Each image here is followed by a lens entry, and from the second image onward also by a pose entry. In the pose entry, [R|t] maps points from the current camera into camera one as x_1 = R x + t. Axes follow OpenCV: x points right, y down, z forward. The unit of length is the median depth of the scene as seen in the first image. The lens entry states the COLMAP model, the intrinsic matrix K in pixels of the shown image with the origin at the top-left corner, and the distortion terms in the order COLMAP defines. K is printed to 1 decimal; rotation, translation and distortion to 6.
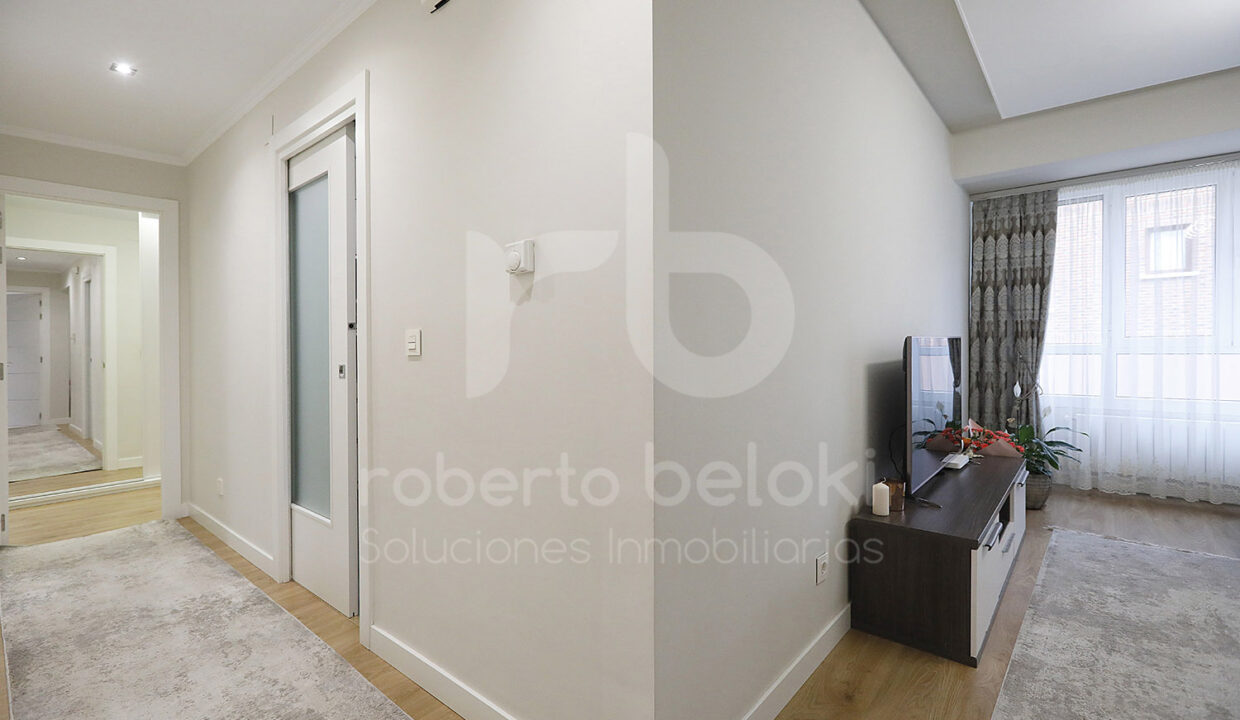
lens RADIAL K [[551.9, 0, 620.1], [0, 551.9, 357.0], [0, 0, 1]] dist [-0.002715, 0.003134]
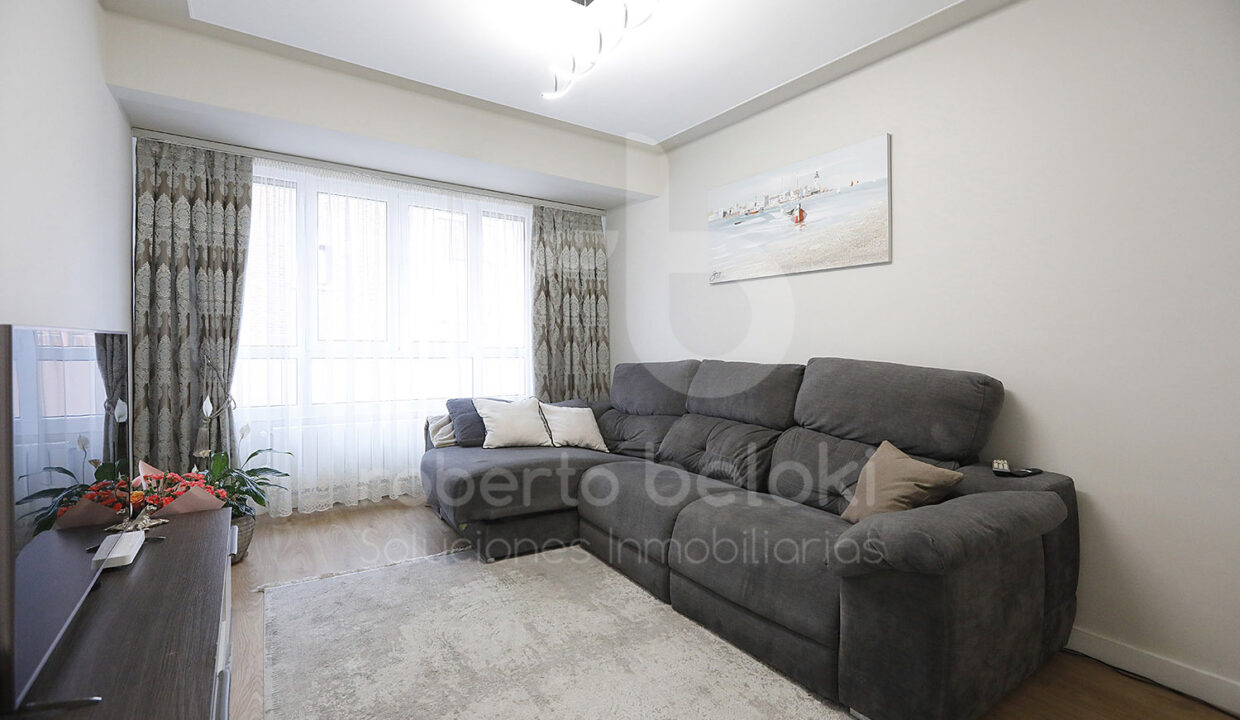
lens RADIAL K [[551.9, 0, 619.4], [0, 551.9, 356.6], [0, 0, 1]] dist [-0.002715, 0.003134]
pose [[0.261058, -0.004755, 0.965311, 0.138672], [0.003205, 0.999987, 0.004059, -0.009334], [-0.965318, 0.002034, 0.261070, 0.254591]]
